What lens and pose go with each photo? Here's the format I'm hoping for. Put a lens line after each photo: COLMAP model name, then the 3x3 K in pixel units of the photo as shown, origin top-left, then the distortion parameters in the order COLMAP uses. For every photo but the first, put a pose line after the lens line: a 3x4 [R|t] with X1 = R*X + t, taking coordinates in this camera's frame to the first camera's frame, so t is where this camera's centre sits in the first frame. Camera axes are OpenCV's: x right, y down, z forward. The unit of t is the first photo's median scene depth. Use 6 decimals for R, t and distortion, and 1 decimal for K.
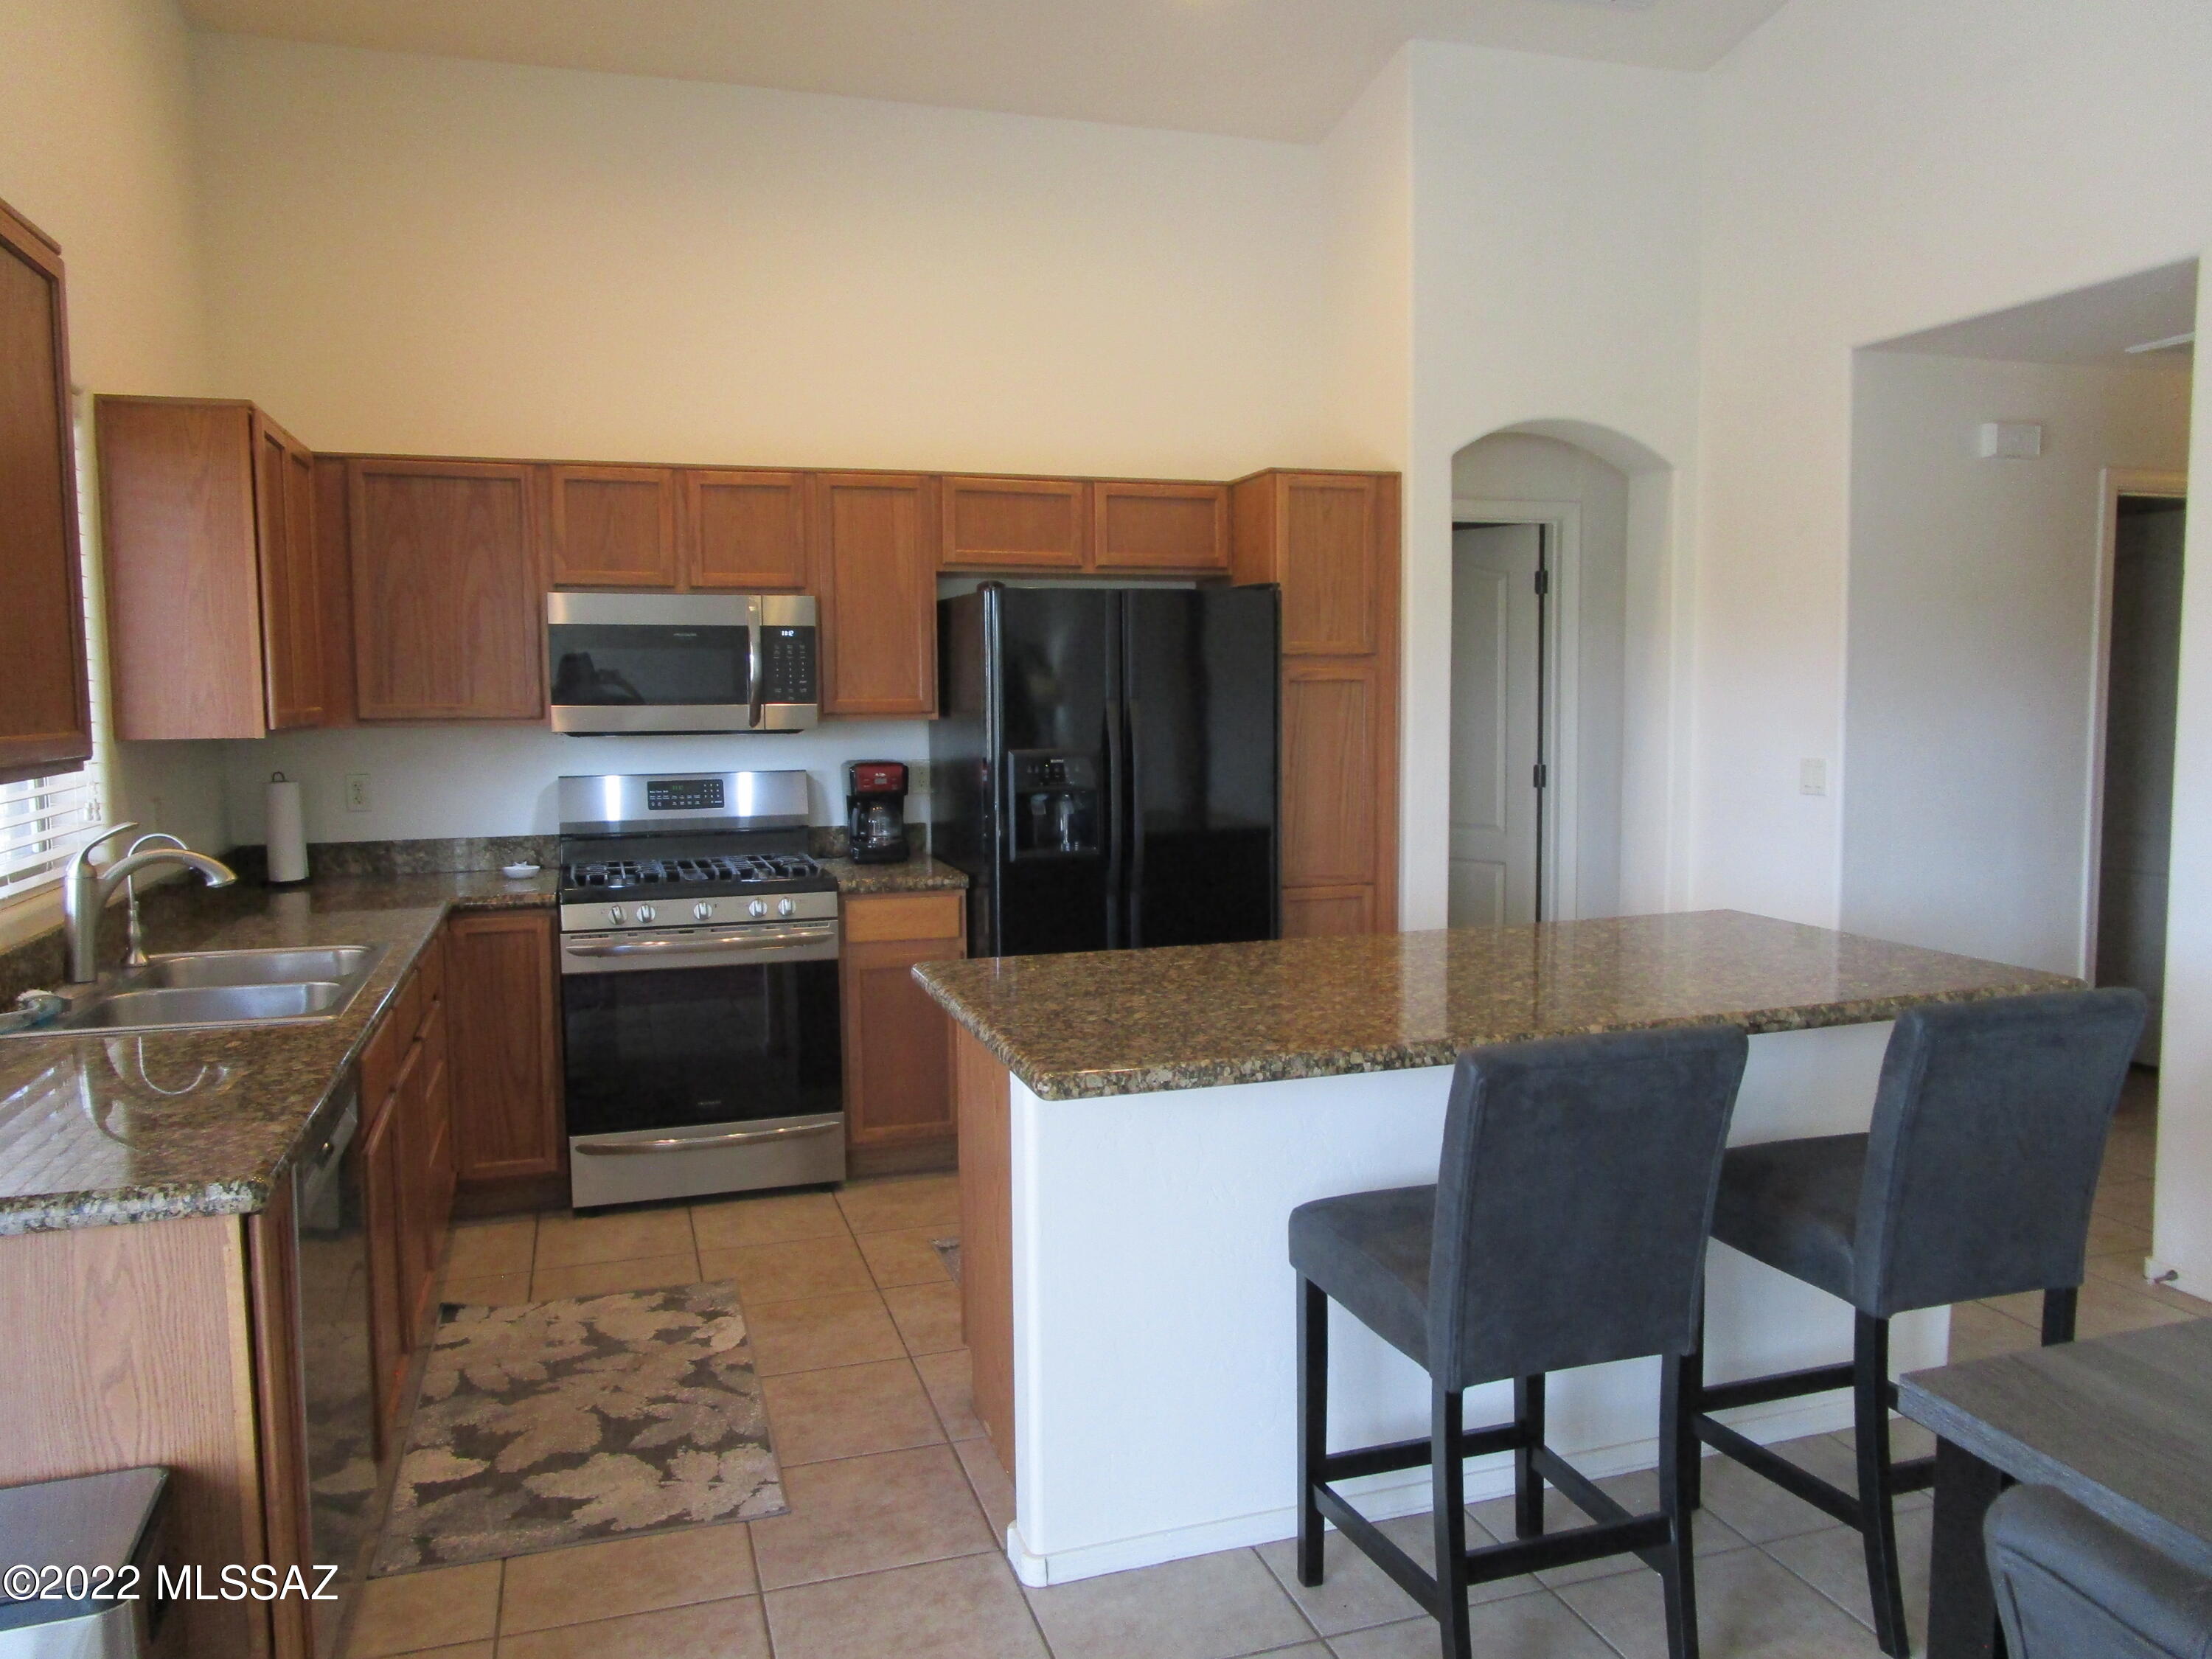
lens RADIAL K [[1563.8, 0, 1106.9], [0, 1563.8, 824.2], [0, 0, 1]] dist [-0.032934, -0.004307]
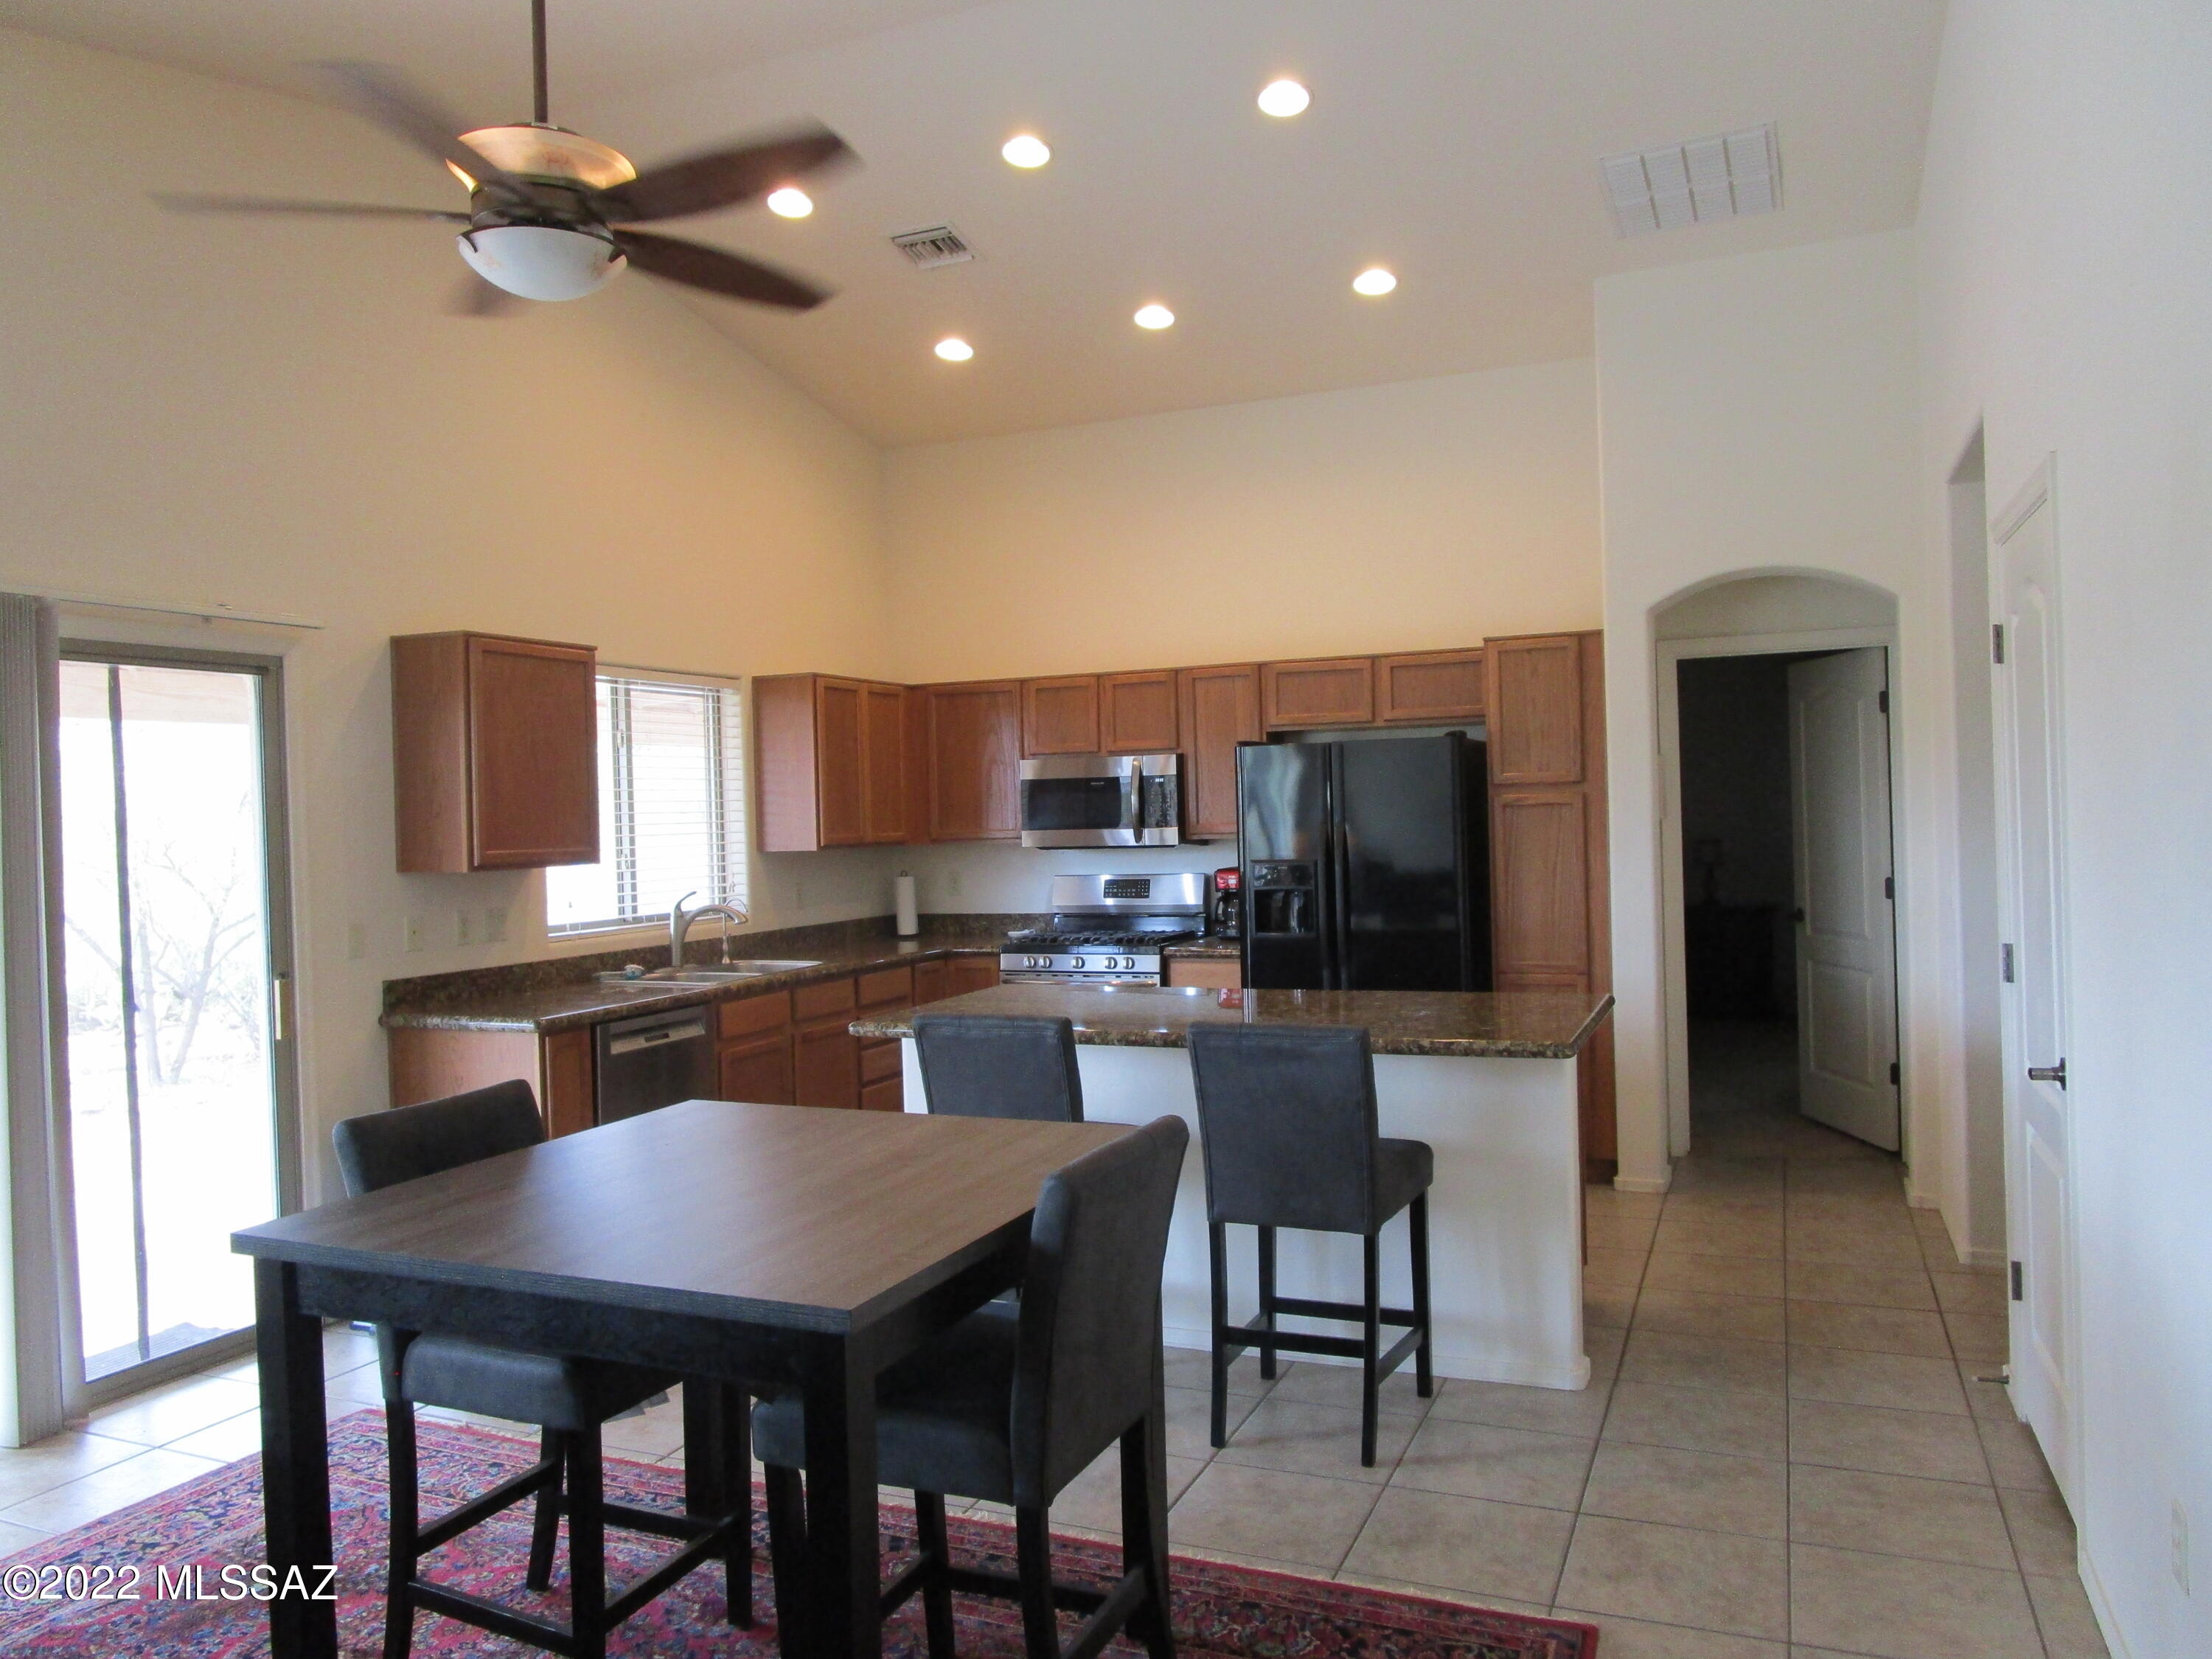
lens RADIAL K [[1563.8, 0, 1111.7], [0, 1563.8, 829.2], [0, 0, 1]] dist [-0.032934, -0.004307]
pose [[0.755274, -0.007237, -0.655369, 0.727688], [-0.036222, 0.997950, -0.052763, 0.003548], [0.654407, 0.063589, 0.753464, -0.141843]]
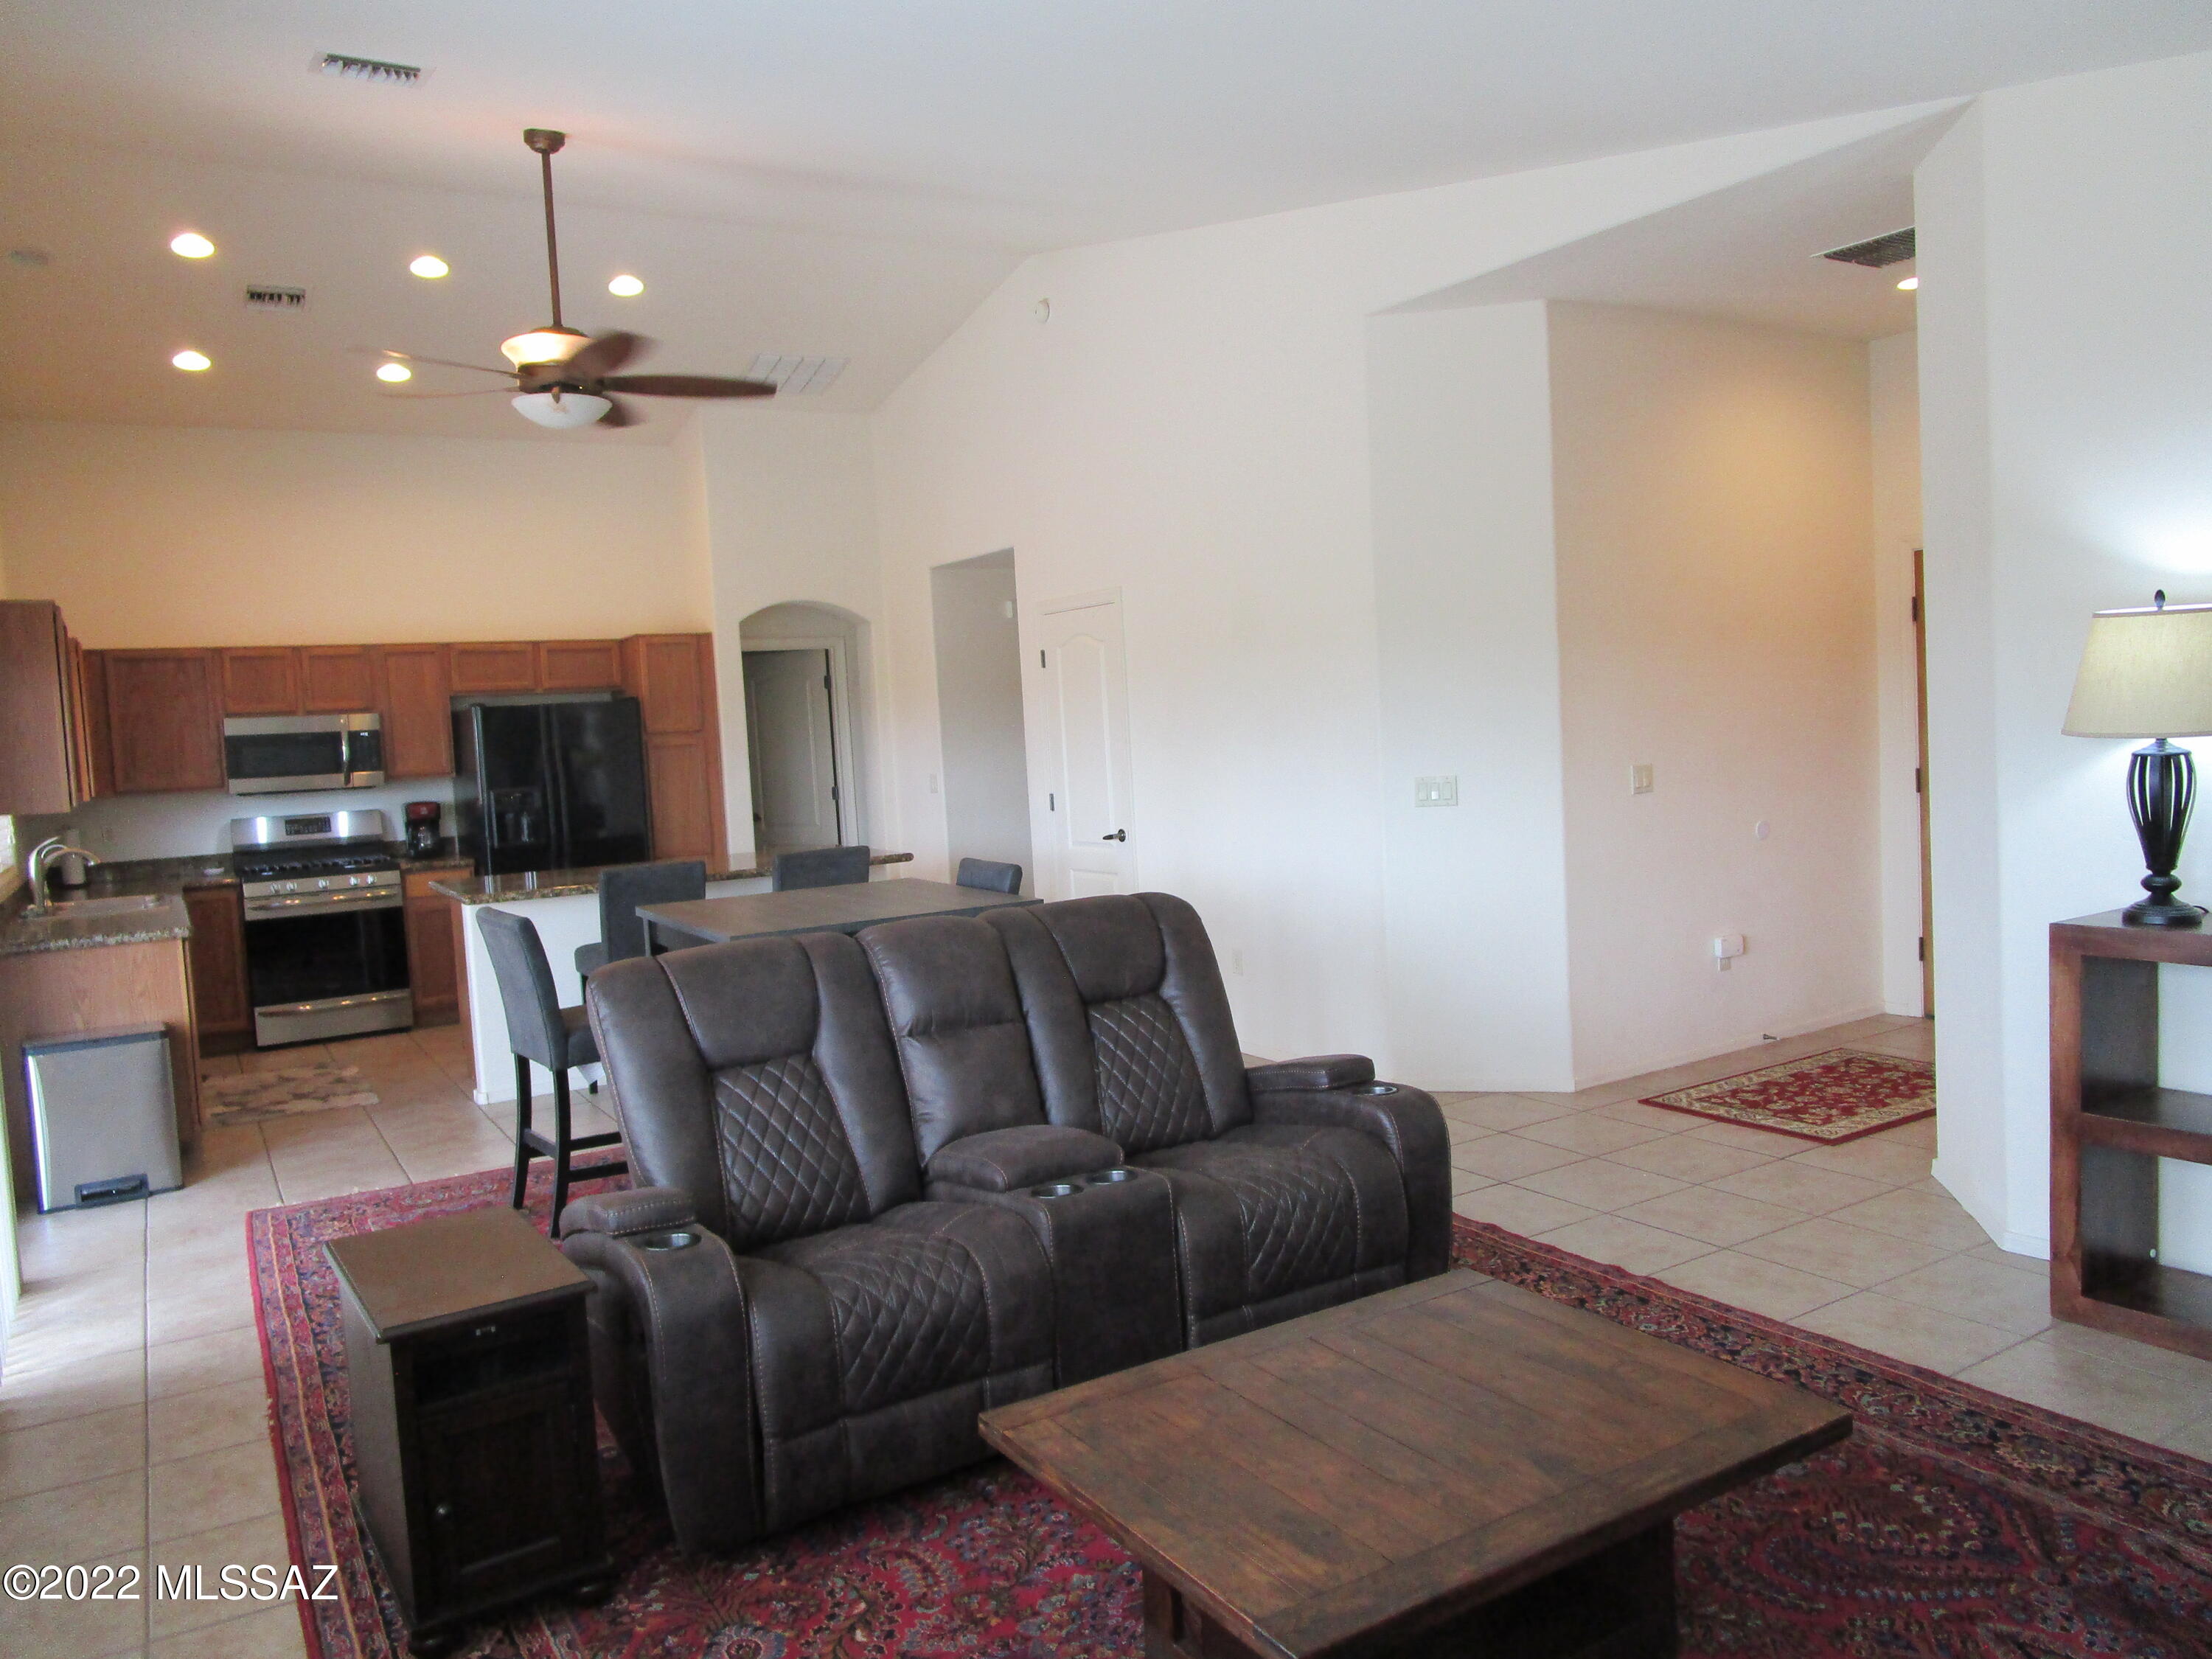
lens RADIAL K [[1563.8, 0, 1123.8], [0, 1563.8, 834.2], [0, 0, 1]] dist [-0.032934, -0.004307]
pose [[0.968616, -0.058165, 0.241660, 0.213791], [0.063622, 0.997864, -0.014834, 0.079123], [-0.240281, 0.029744, 0.970248, -0.983470]]
